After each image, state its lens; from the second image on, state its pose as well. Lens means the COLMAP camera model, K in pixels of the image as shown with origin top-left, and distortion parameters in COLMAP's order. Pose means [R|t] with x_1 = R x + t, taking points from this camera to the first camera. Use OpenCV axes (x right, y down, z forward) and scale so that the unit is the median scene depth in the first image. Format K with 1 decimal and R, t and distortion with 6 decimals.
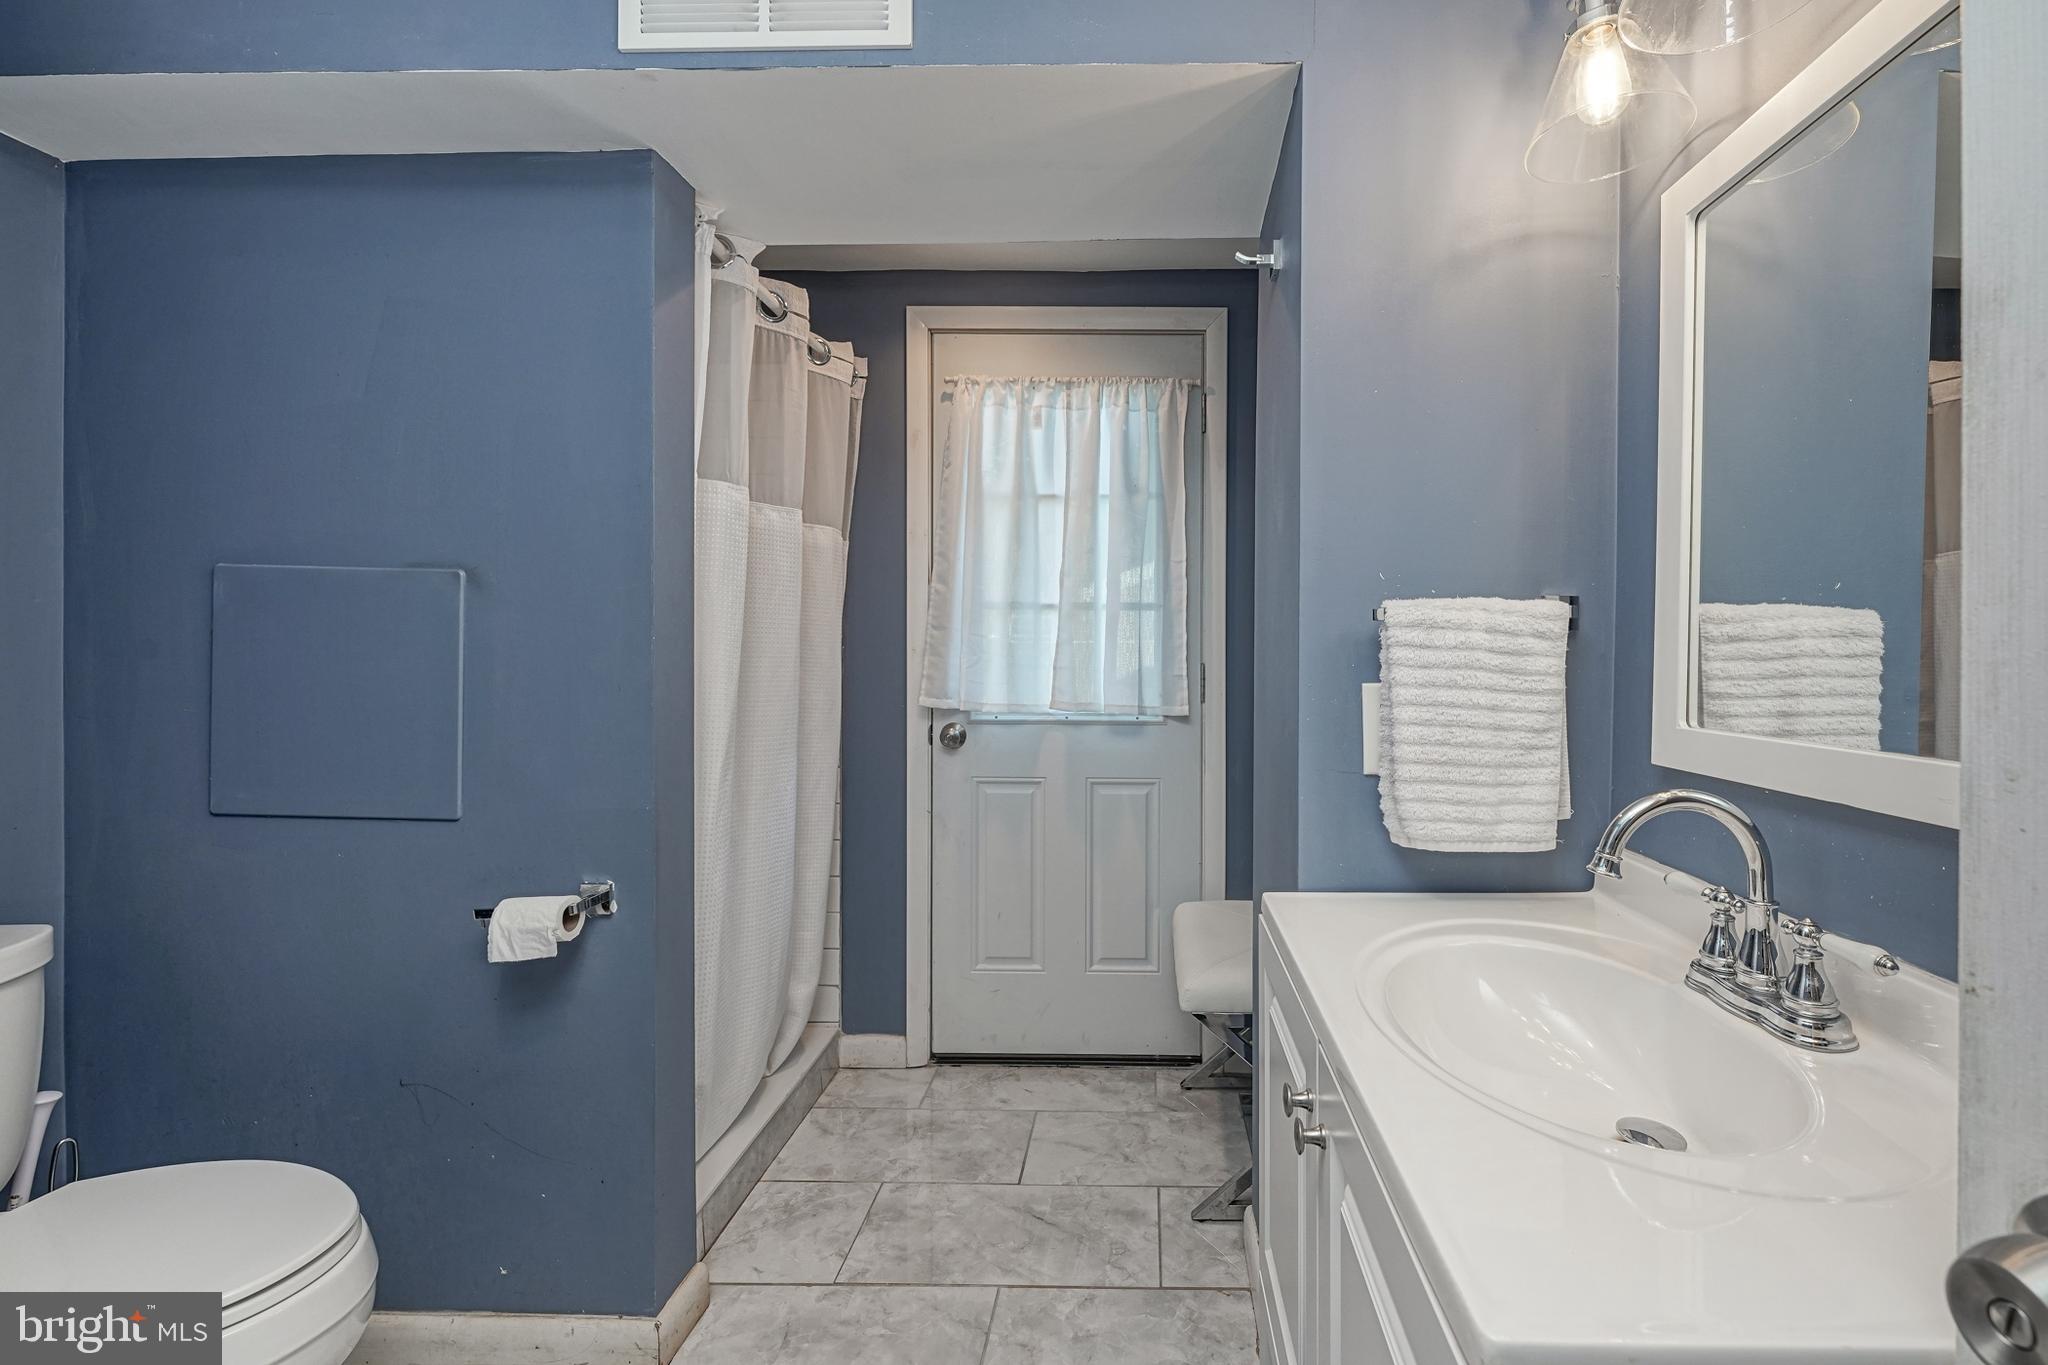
lens RADIAL K [[830.8, 0, 1070.5], [0, 830.8, 666.3], [0, 0, 1]] dist [-0.002113, 0.000725]
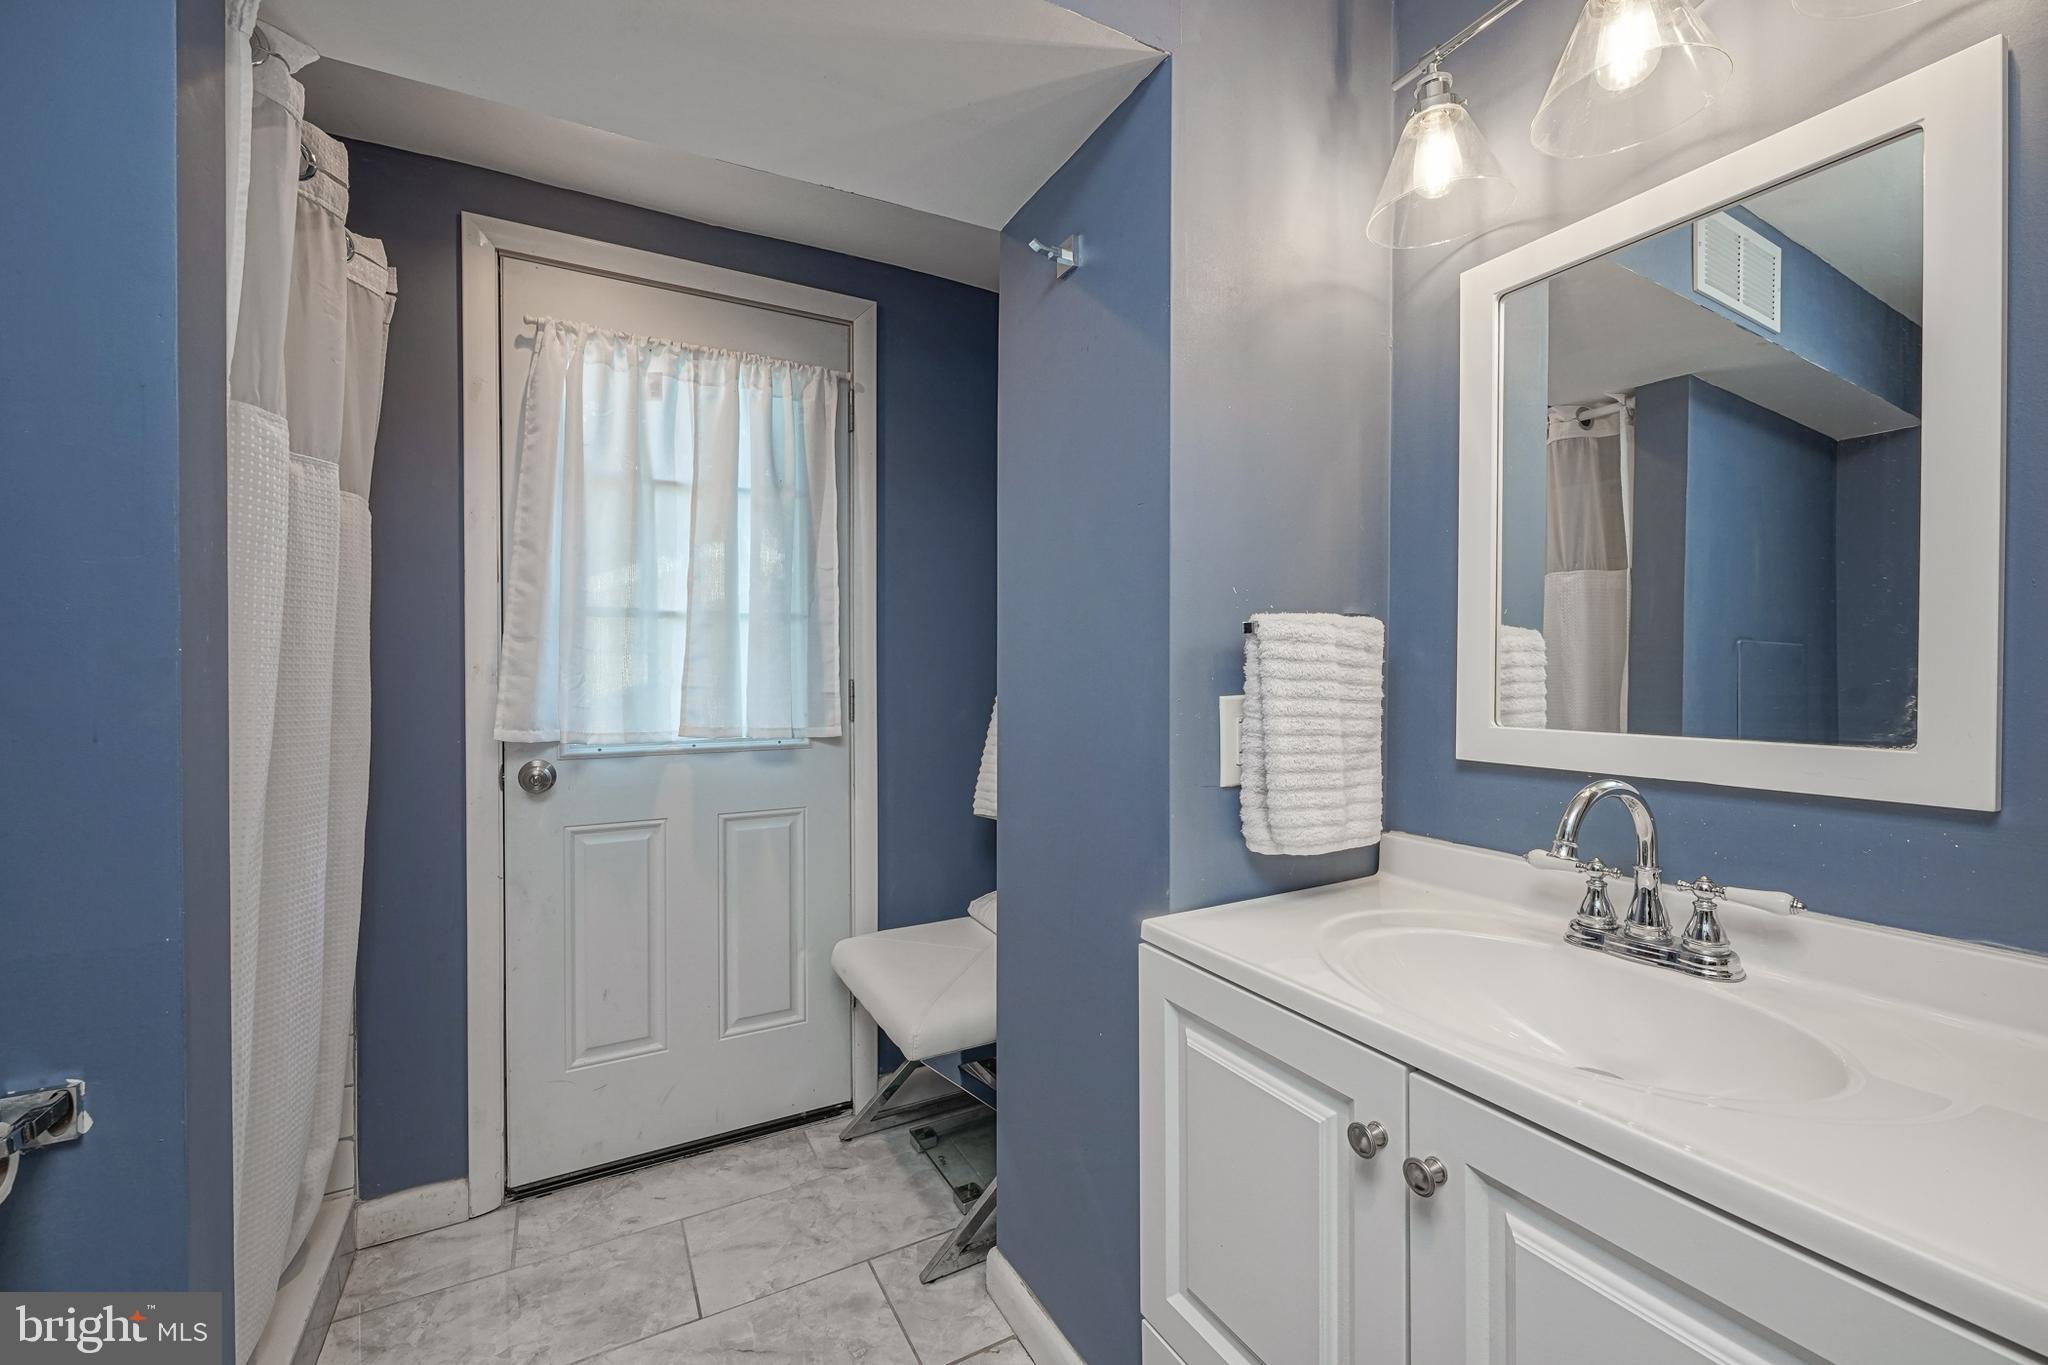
lens RADIAL K [[830.8, 0, 1022.5], [0, 830.8, 681.0], [0, 0, 1]] dist [-0.002113, 0.000725]
pose [[0.867533, -0.015006, 0.497153, -0.164505], [0.015430, 0.999876, 0.003254, -0.002362], [-0.497140, 0.004848, 0.867657, 0.115090]]
